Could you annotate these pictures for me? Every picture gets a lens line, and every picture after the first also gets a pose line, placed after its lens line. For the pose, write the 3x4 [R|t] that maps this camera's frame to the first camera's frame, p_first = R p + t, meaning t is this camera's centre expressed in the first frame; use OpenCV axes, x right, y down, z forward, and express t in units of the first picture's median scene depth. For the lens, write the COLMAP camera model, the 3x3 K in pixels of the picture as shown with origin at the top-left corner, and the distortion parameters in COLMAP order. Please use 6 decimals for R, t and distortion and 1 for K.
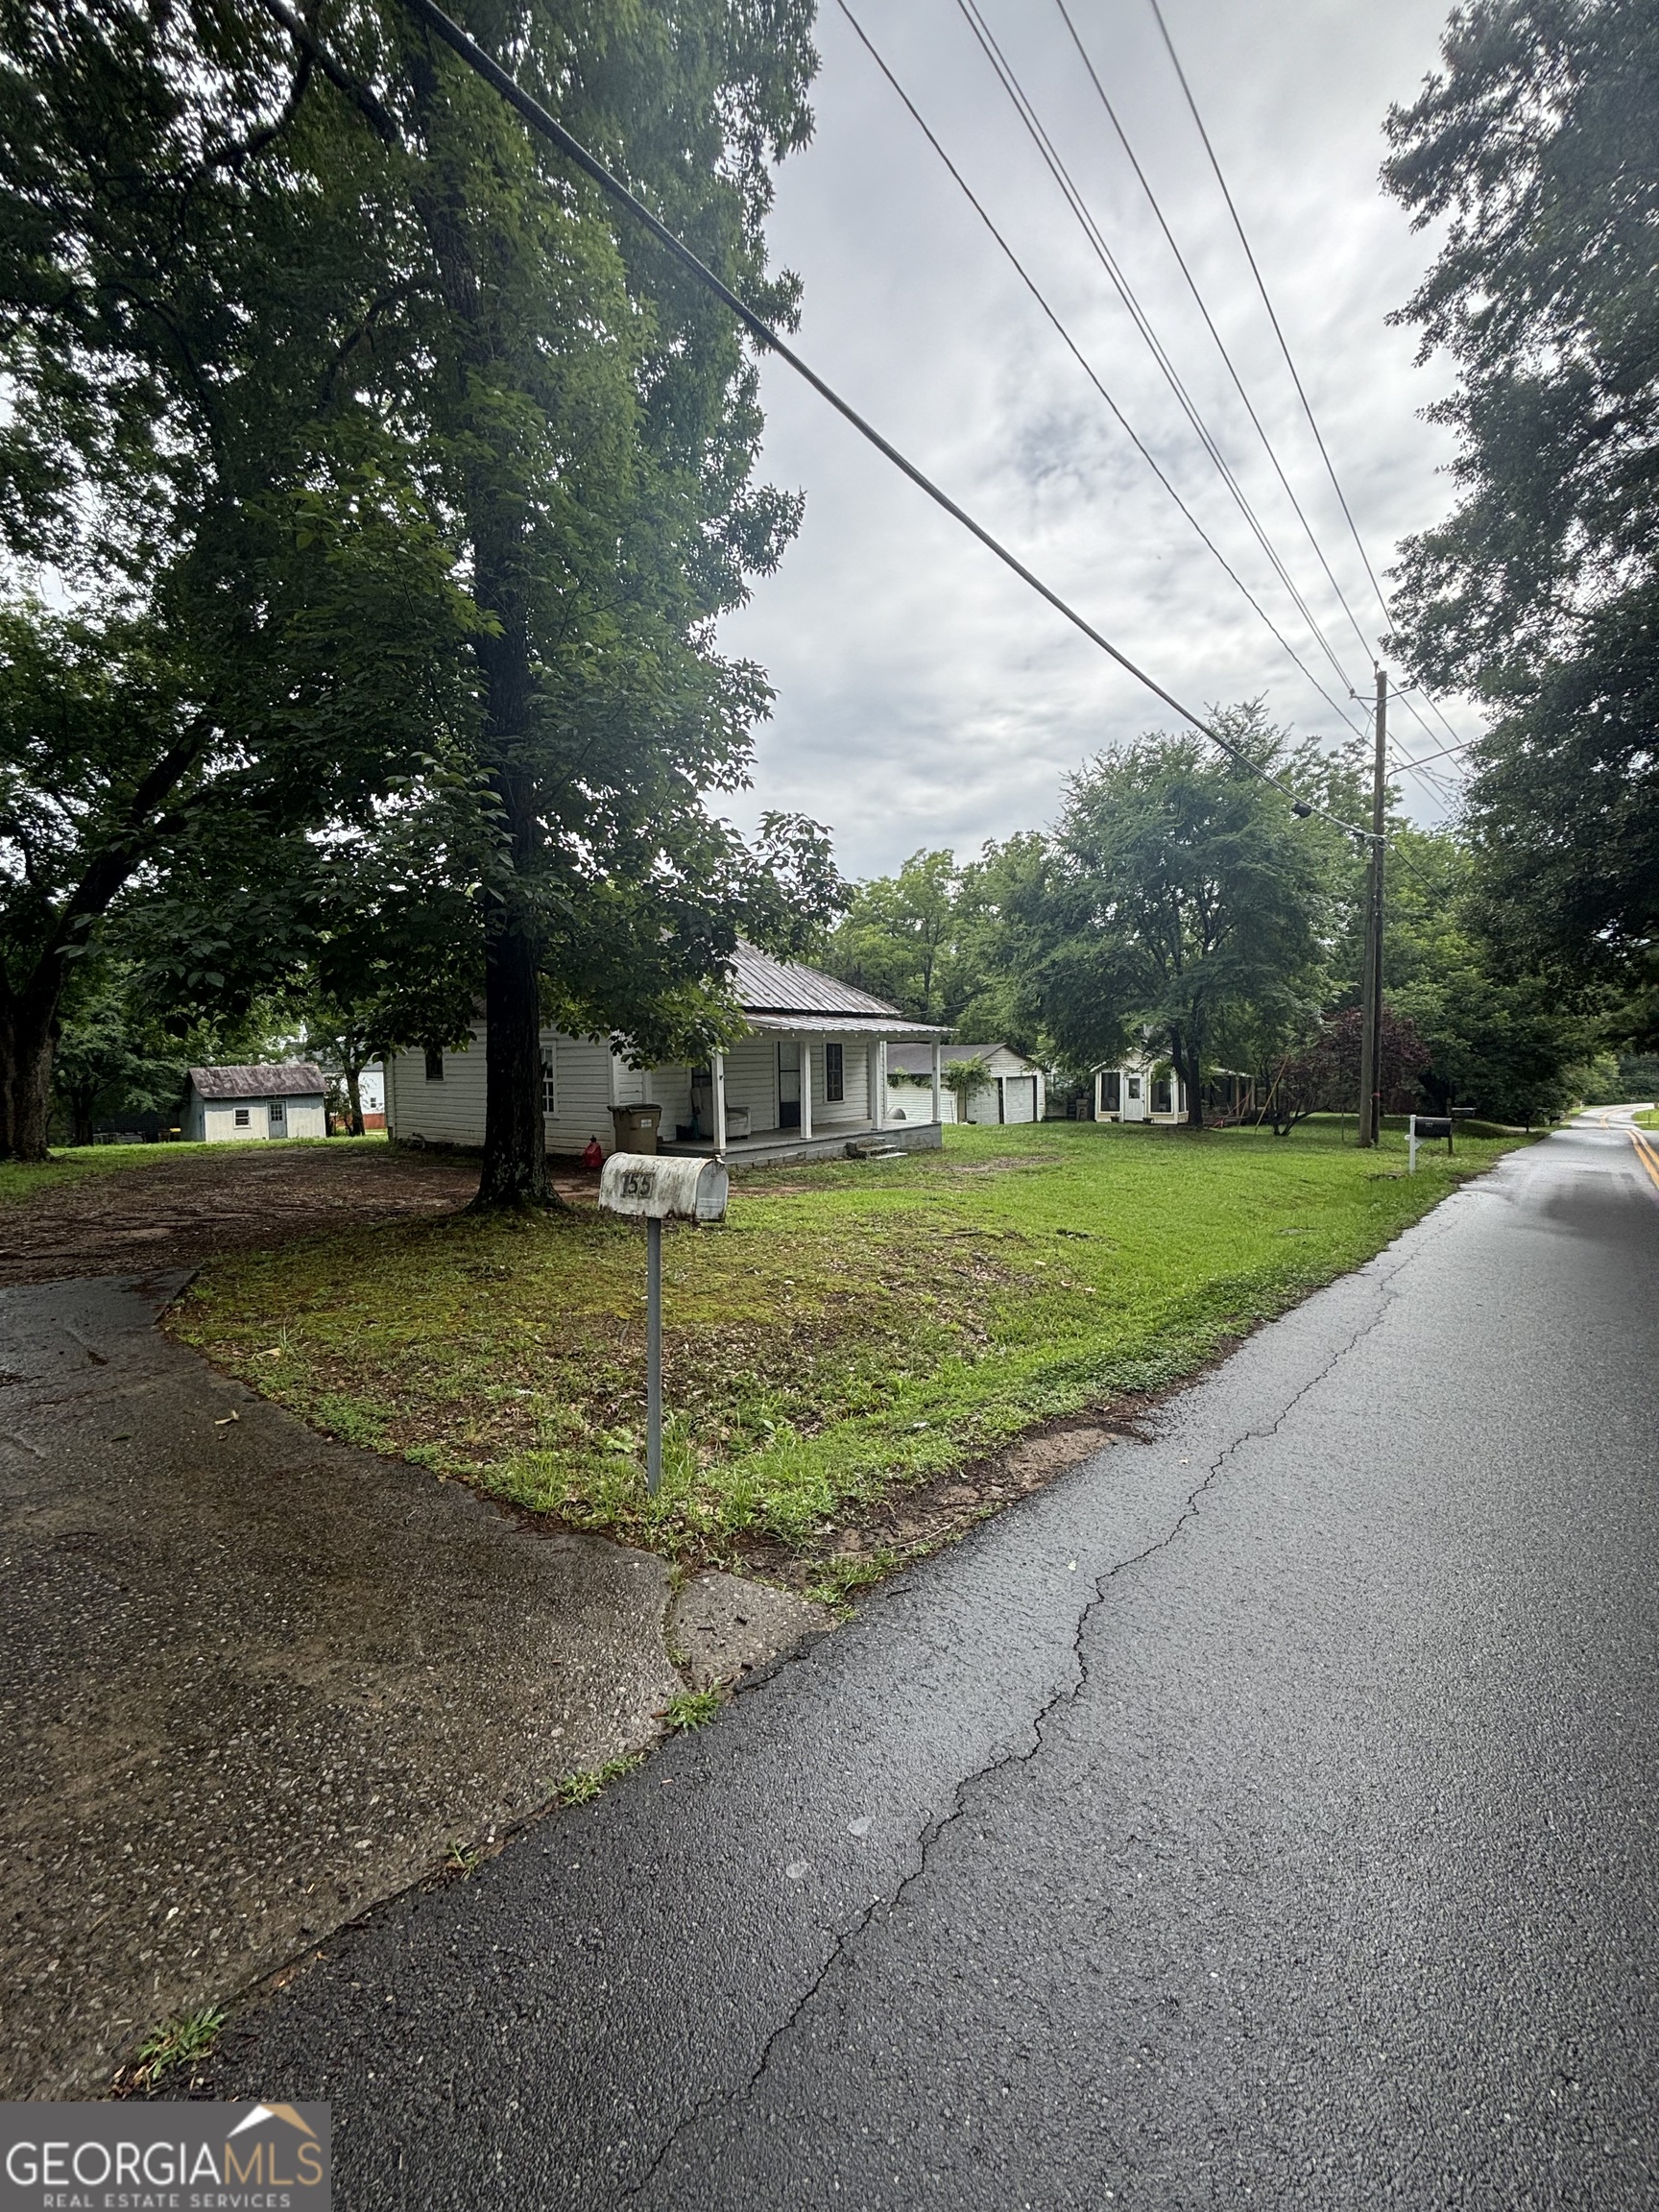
lens RADIAL K [[890.2, 0, 833.2], [0, 890.2, 1113.6], [0, 0, 1]] dist [-0.025028, 0.004931]
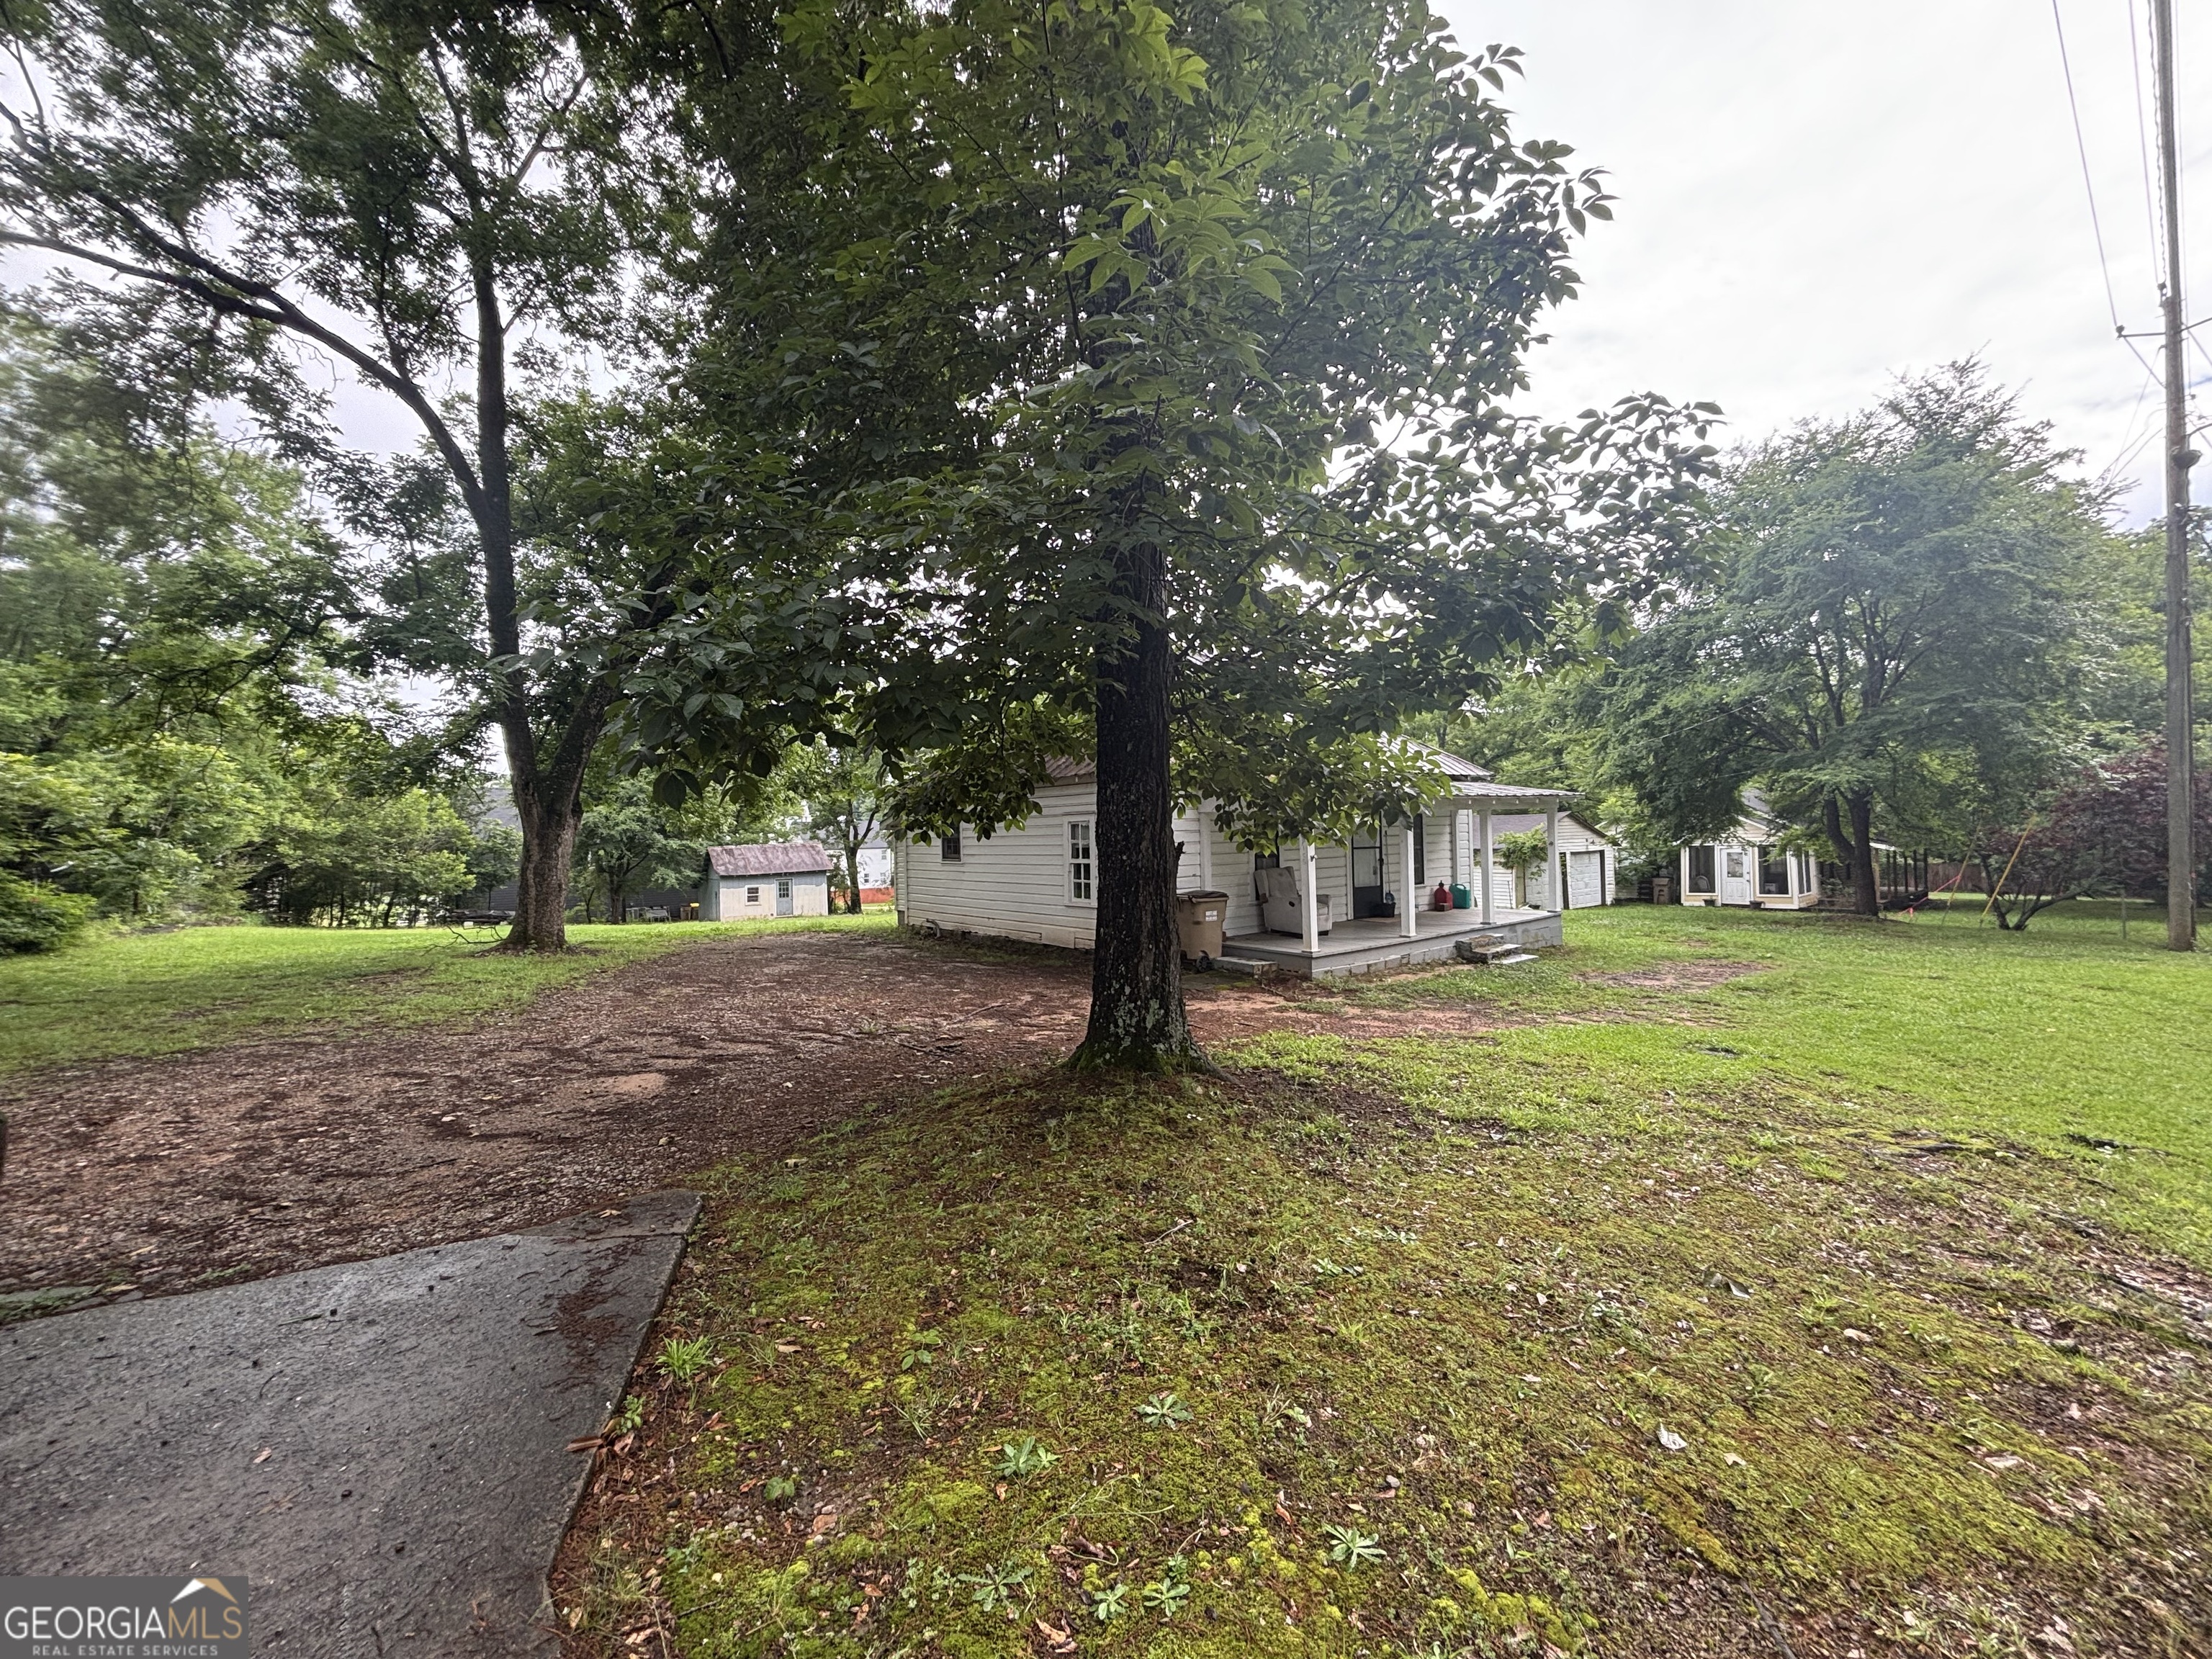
lens RADIAL K [[890.2, 0, 1106.0], [0, 890.2, 829.5], [0, 0, 1]] dist [-0.025028, 0.004931]
pose [[0.977677, -0.010887, -0.209829, -0.083279], [-0.002937, 0.997851, -0.065461, -0.008576], [0.210091, 0.064616, 0.975544, 0.120217]]
